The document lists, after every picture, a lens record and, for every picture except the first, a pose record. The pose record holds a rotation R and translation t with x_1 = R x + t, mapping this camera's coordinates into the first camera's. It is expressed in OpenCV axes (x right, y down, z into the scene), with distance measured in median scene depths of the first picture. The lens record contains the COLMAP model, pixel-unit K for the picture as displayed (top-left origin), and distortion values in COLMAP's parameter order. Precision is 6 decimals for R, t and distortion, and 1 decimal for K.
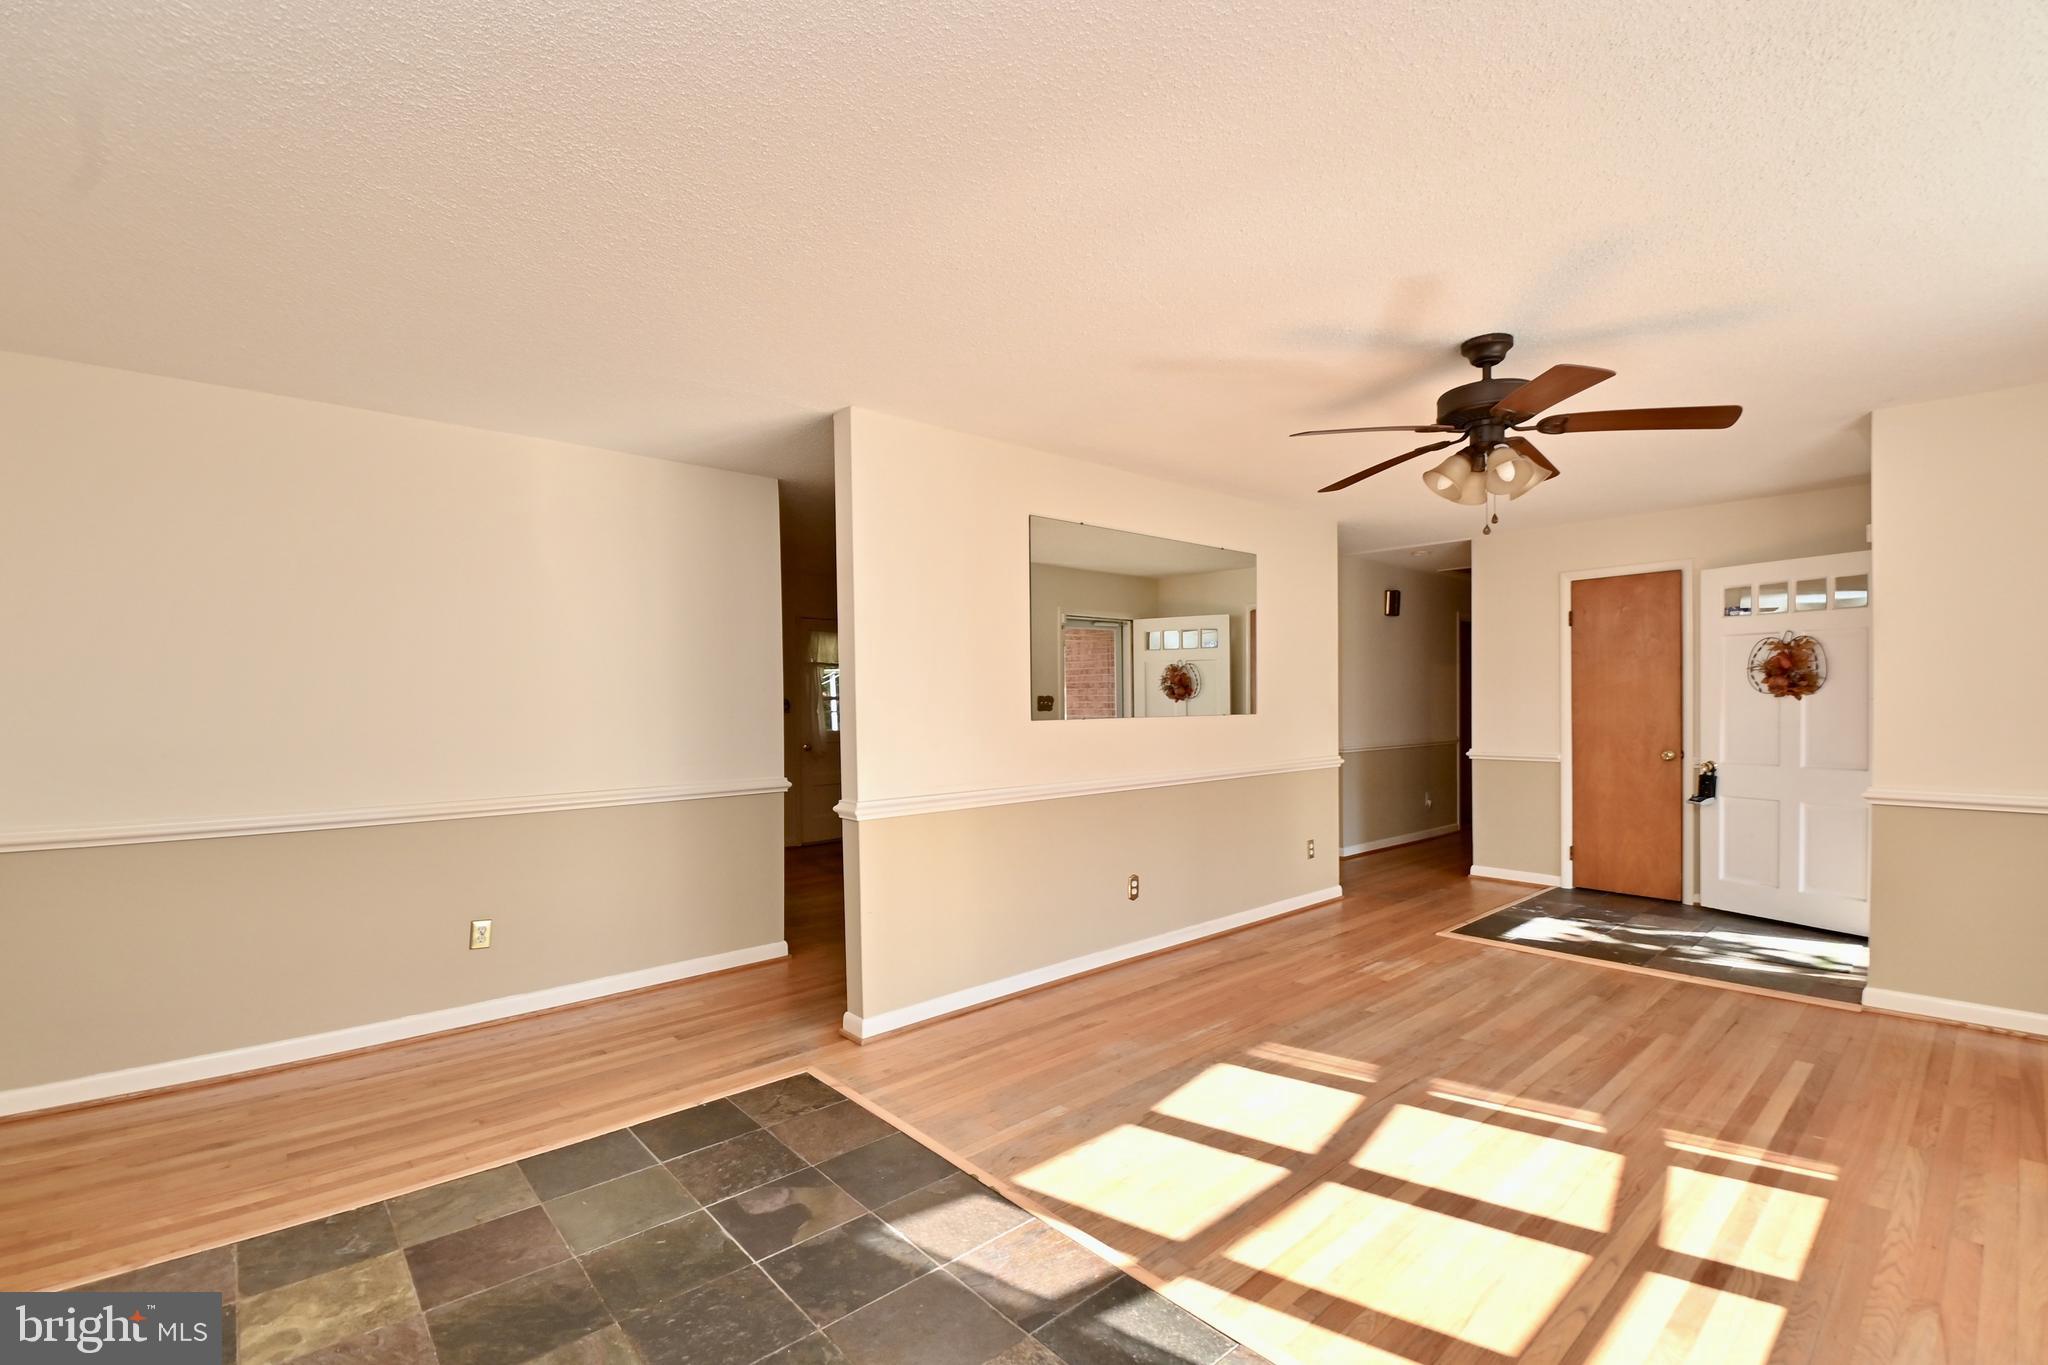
lens RADIAL K [[912.4, 0, 1048.2], [0, 912.4, 711.2], [0, 0, 1]] dist [0.017350, -0.023889]
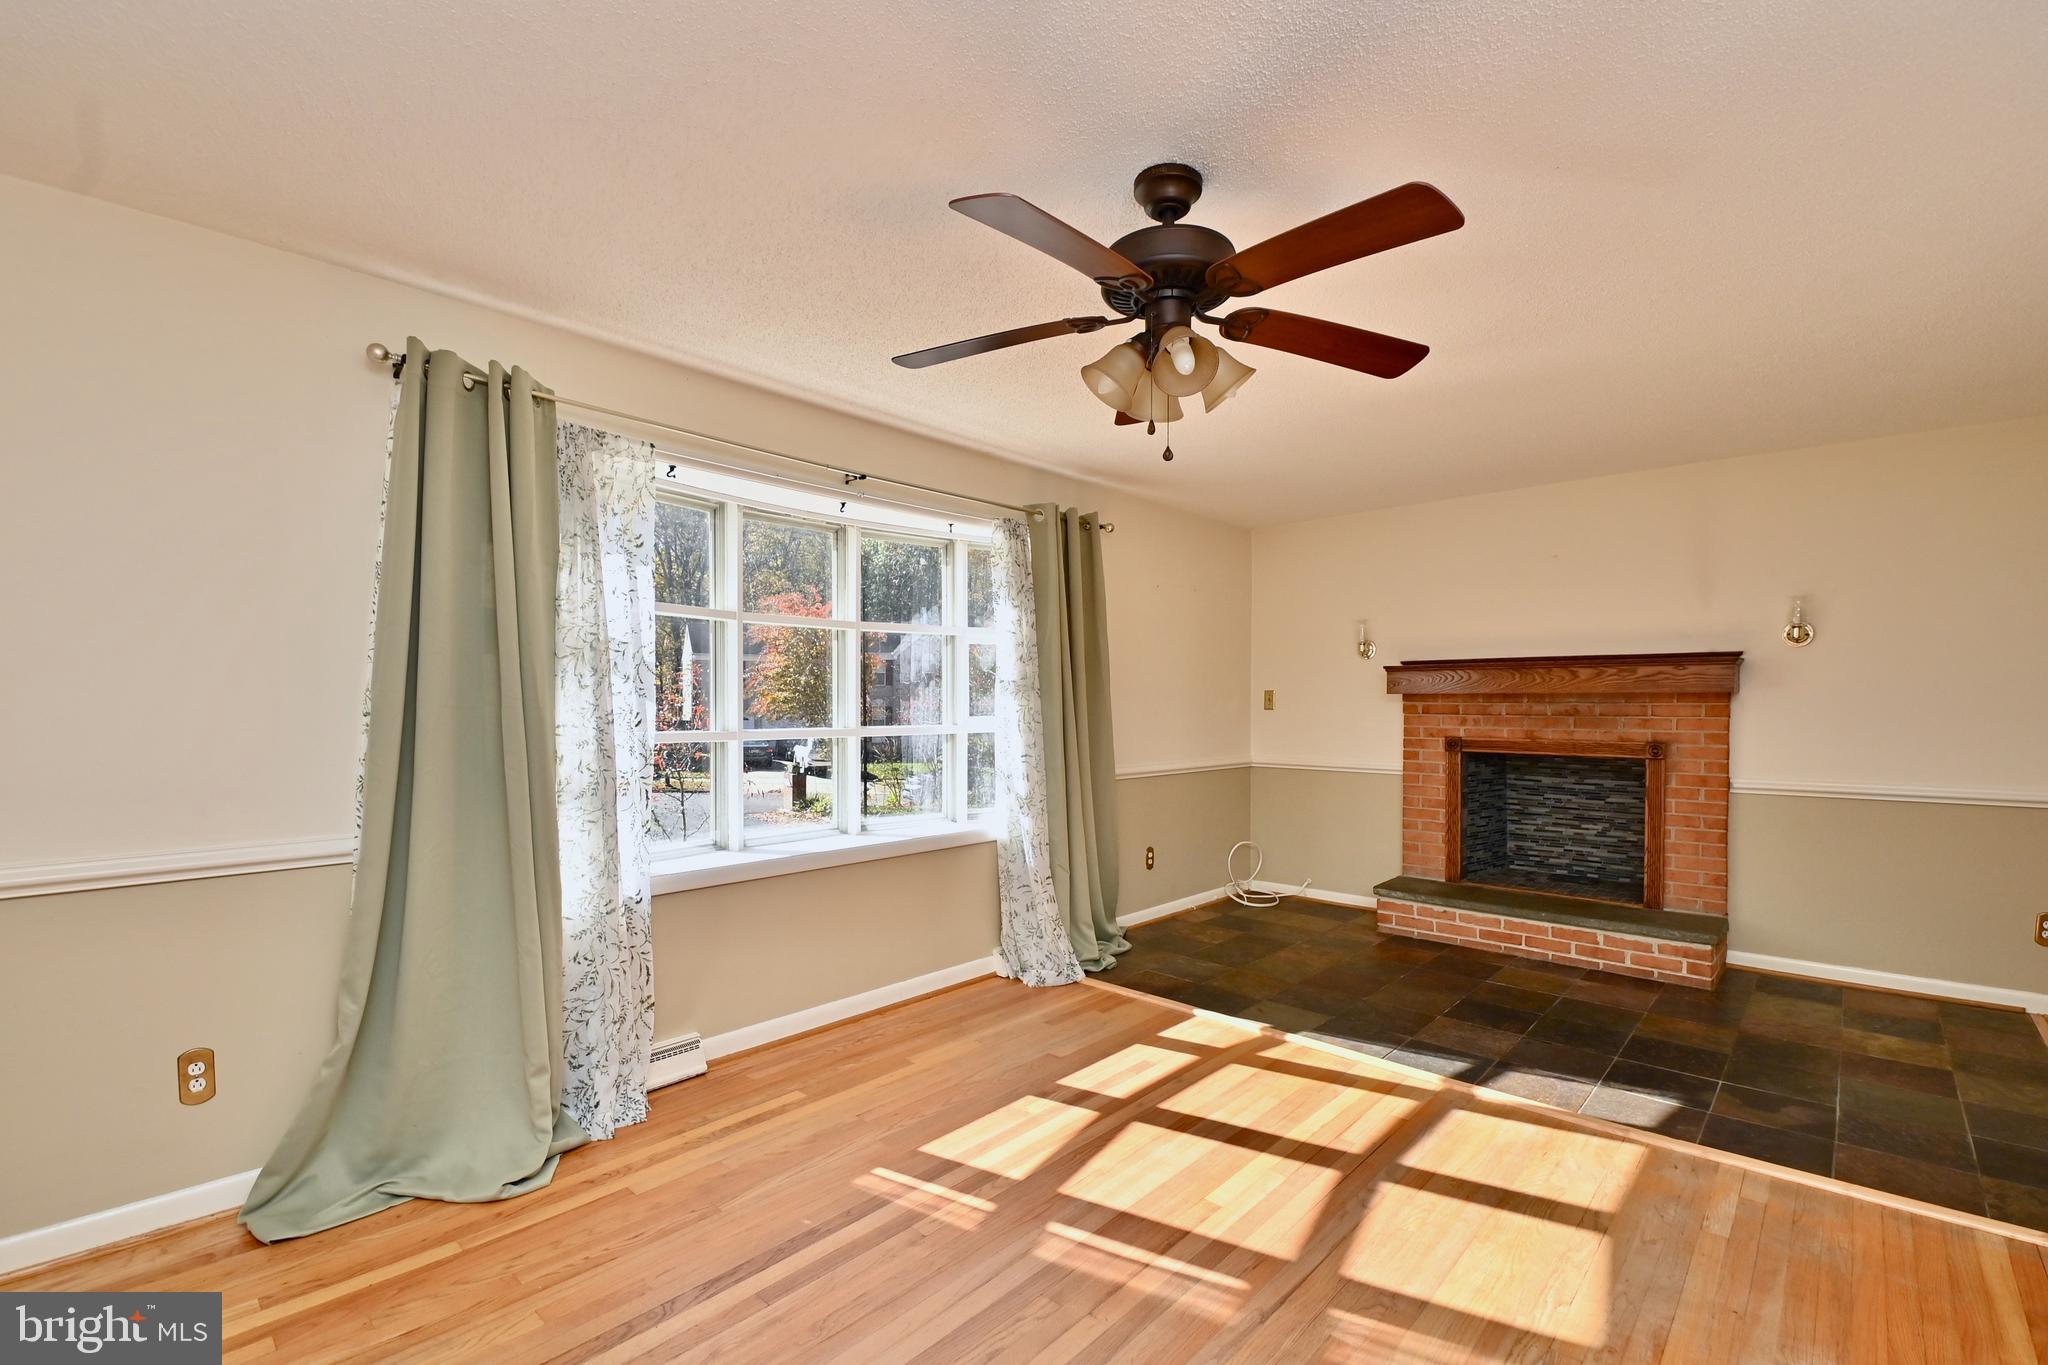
lens RADIAL K [[907.5, 0, 1019.5], [0, 907.5, 712.3], [0, 0, 1]] dist [0.013006, -0.020634]
pose [[-0.997496, 0.009066, -0.070133, 0.781358], [0.007164, 0.999601, 0.027325, -0.030606], [0.070352, 0.026755, -0.997163, 2.047967]]
